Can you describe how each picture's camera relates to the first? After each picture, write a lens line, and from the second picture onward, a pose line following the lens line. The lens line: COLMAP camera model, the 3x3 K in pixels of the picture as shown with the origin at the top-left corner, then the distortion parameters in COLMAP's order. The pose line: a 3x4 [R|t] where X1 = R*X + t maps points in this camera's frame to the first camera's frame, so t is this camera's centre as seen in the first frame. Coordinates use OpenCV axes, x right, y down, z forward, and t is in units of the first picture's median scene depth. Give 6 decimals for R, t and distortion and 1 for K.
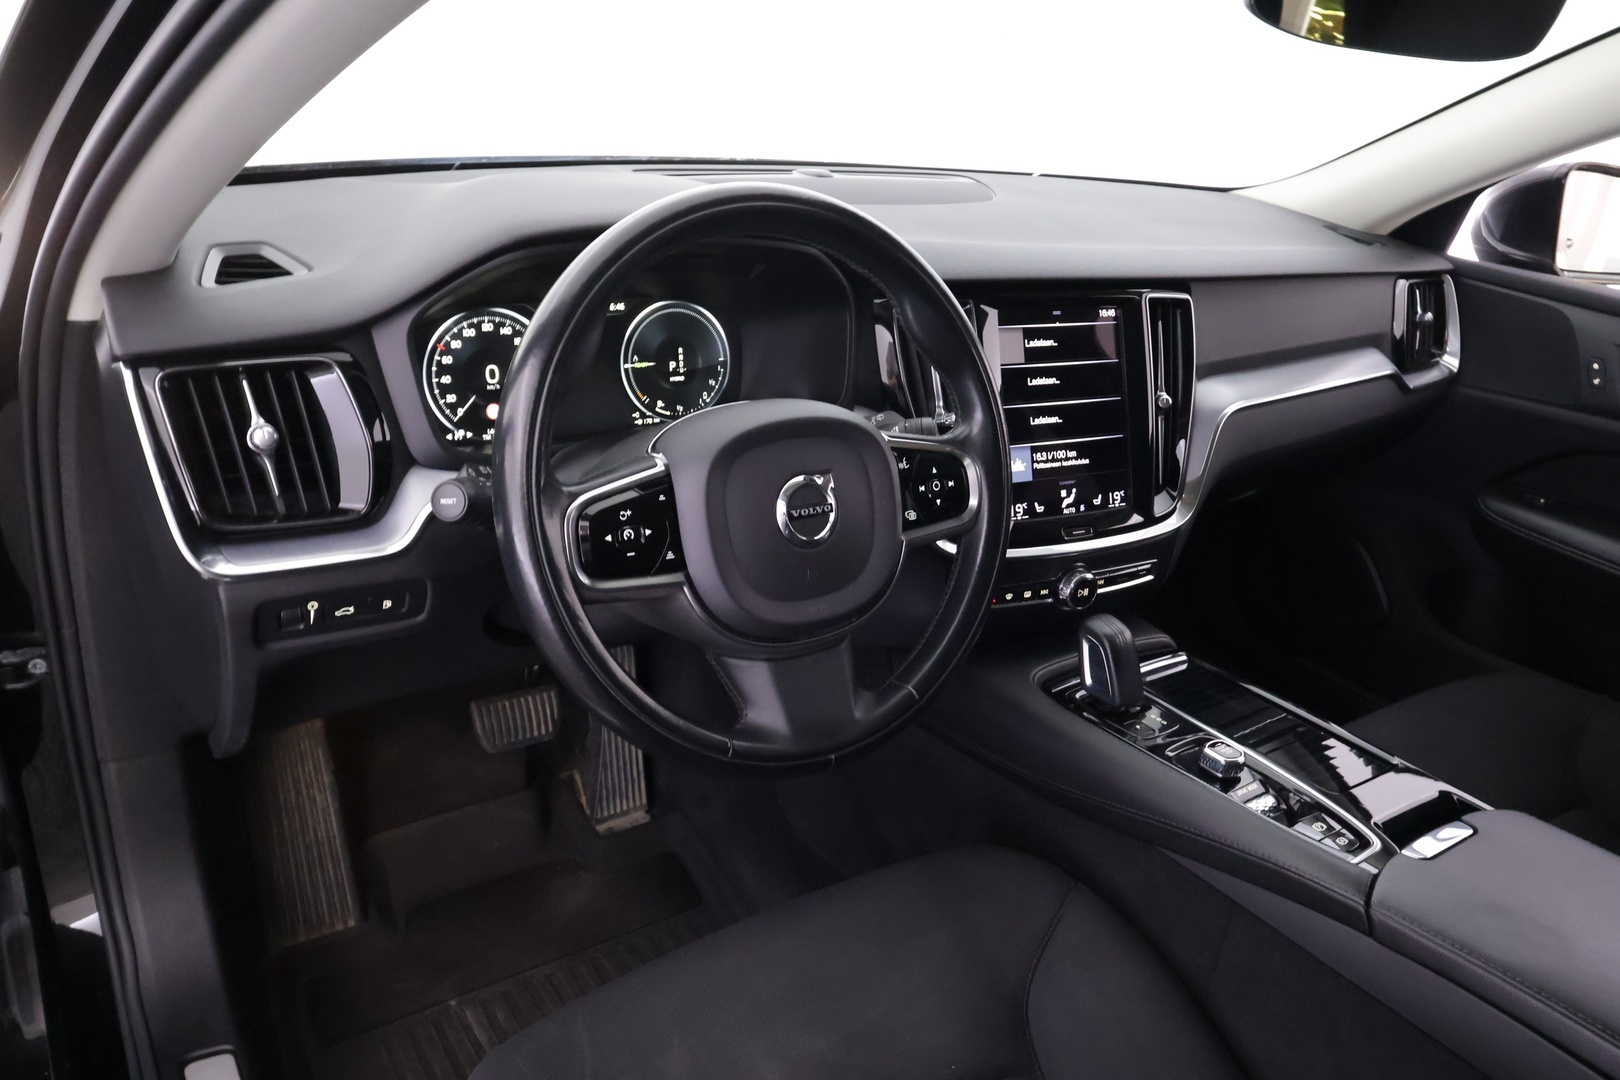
lens RADIAL K [[1162.4, 0, 810.8], [0, 1162.4, 551.3], [0, 0, 1]] dist [0.008197, -0.004661]
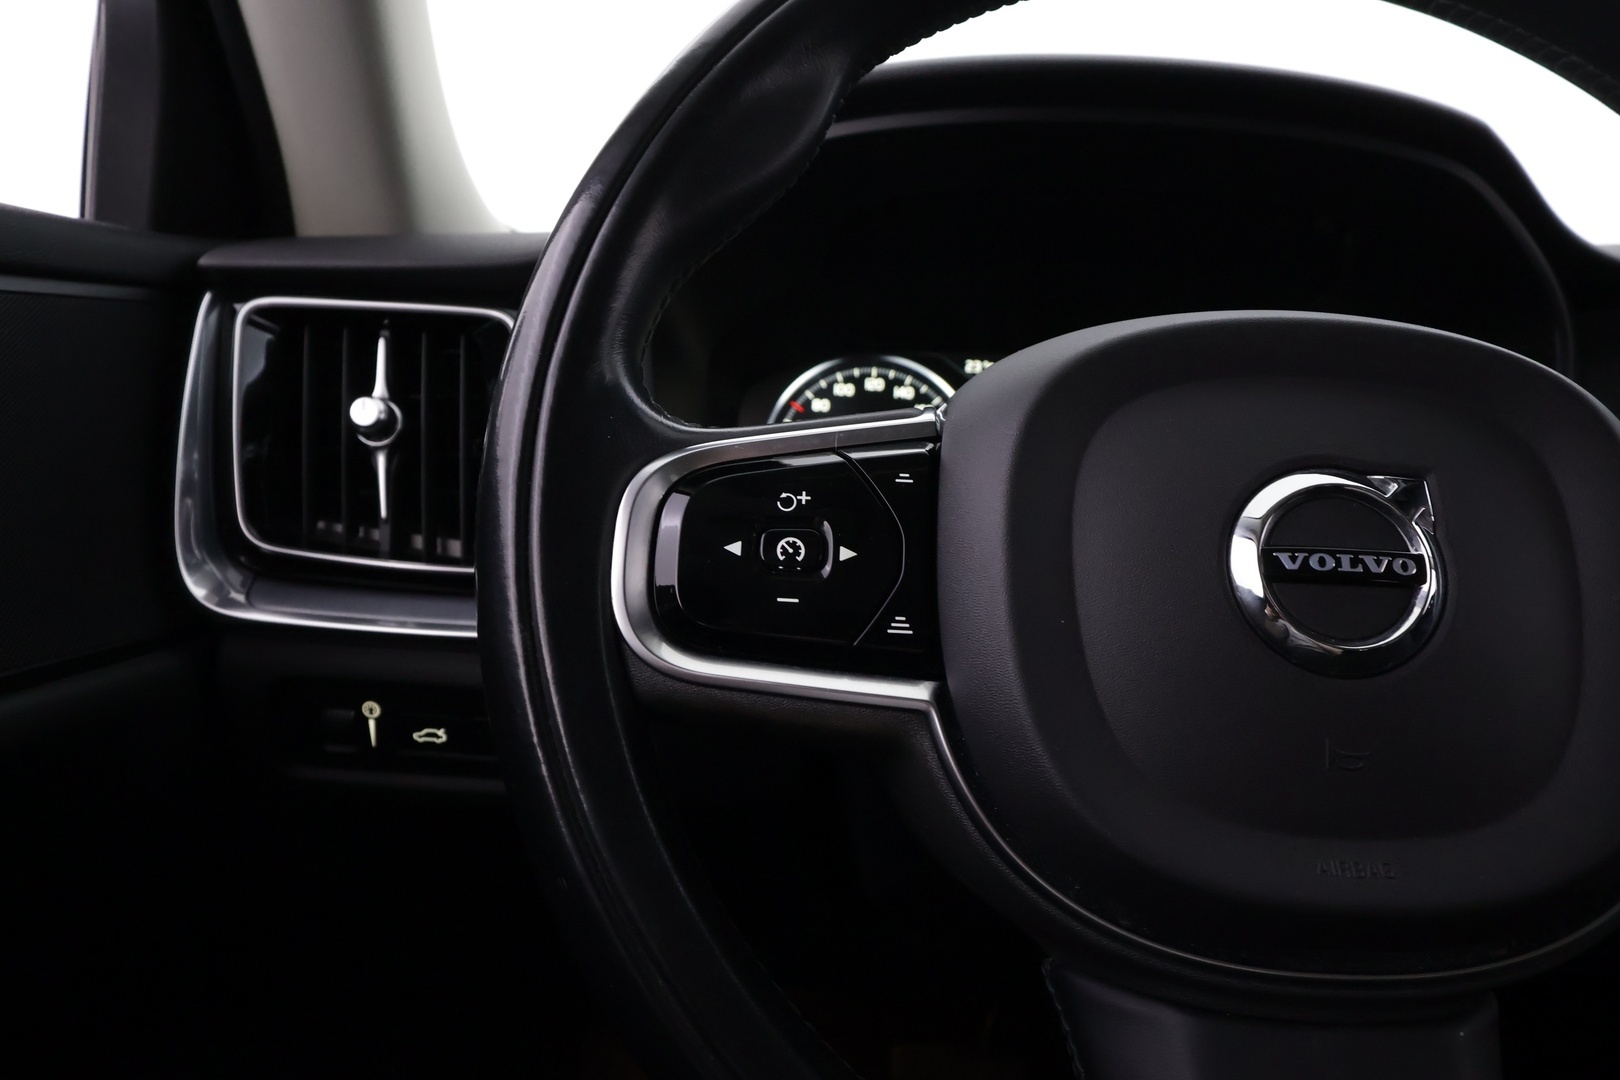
lens RADIAL K [[1162.4, 0, 810.8], [0, 1162.4, 551.3], [0, 0, 1]] dist [0.008197, -0.004661]
pose [[0.829621, 0.020761, -0.557941, 0.041627], [-0.196297, 0.946357, -0.256665, 0.054668], [0.522683, 0.322457, 0.789192, 0.457124]]
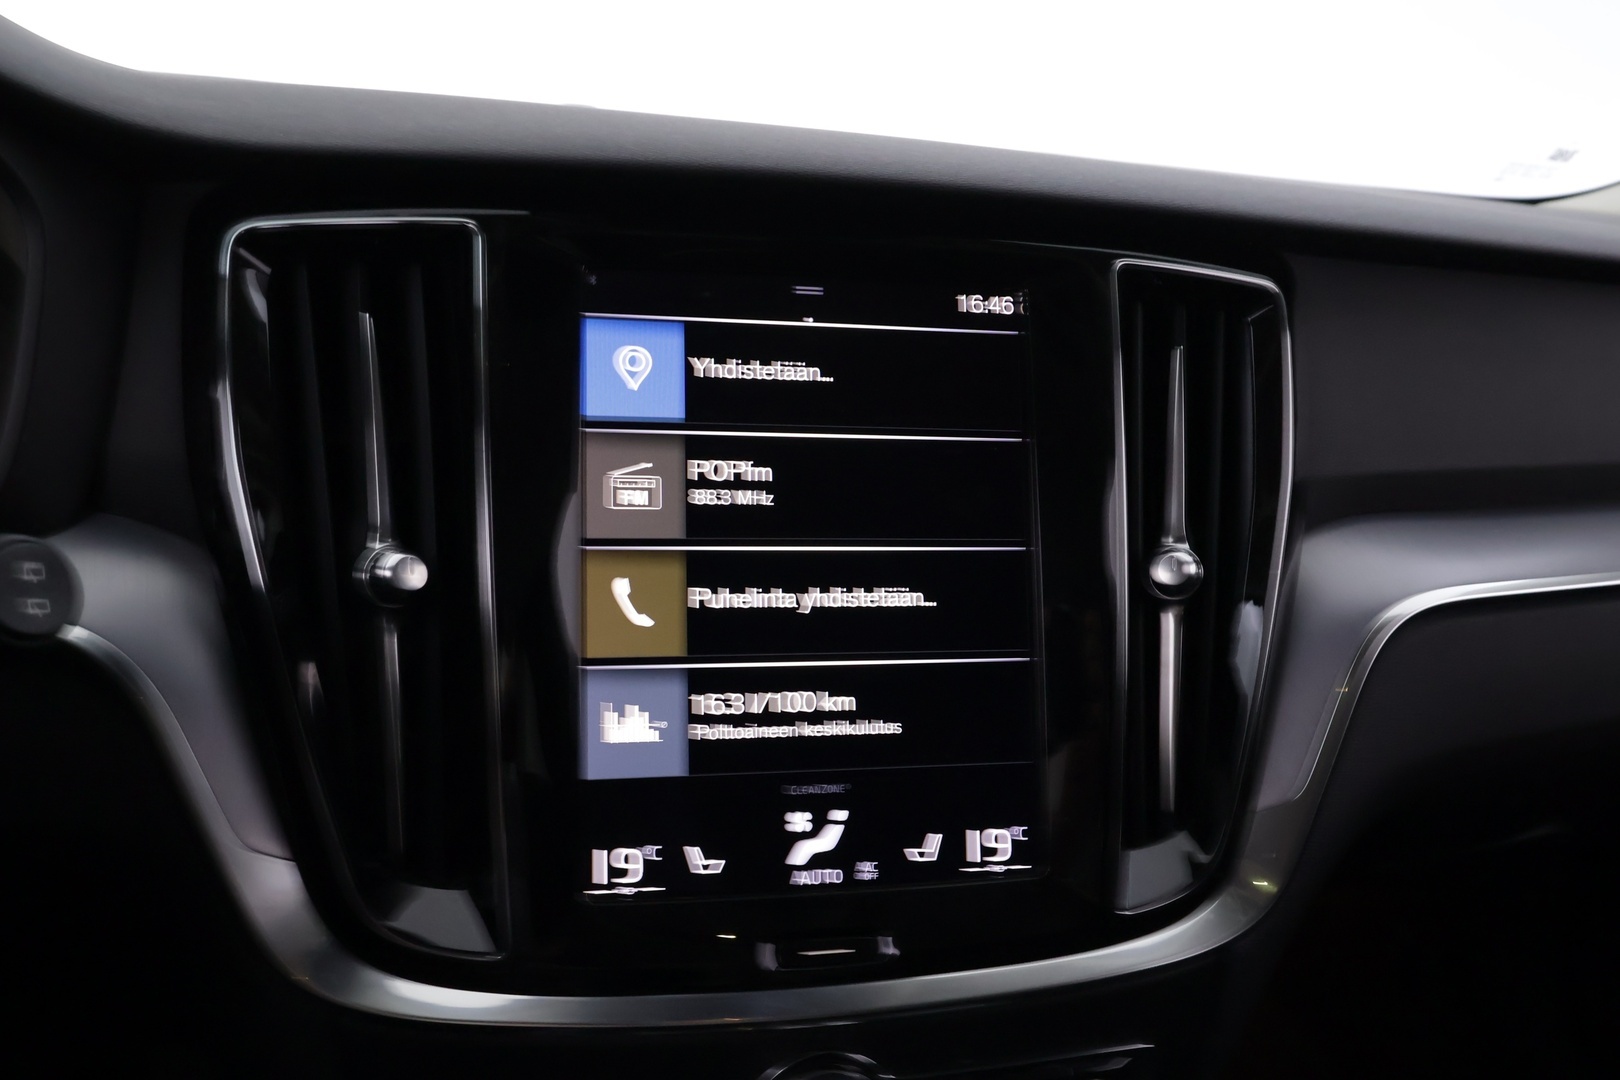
lens RADIAL K [[1278.7, 0, 814.1], [0, 1278.7, 539.9], [0, 0, 1]] dist [0.005788, -0.000694]
pose [[0.968428, 0.042138, -0.245708, 0.316655], [-0.085164, 0.982236, -0.167213, -0.070203], [0.234297, 0.182859, 0.954813, 0.666105]]
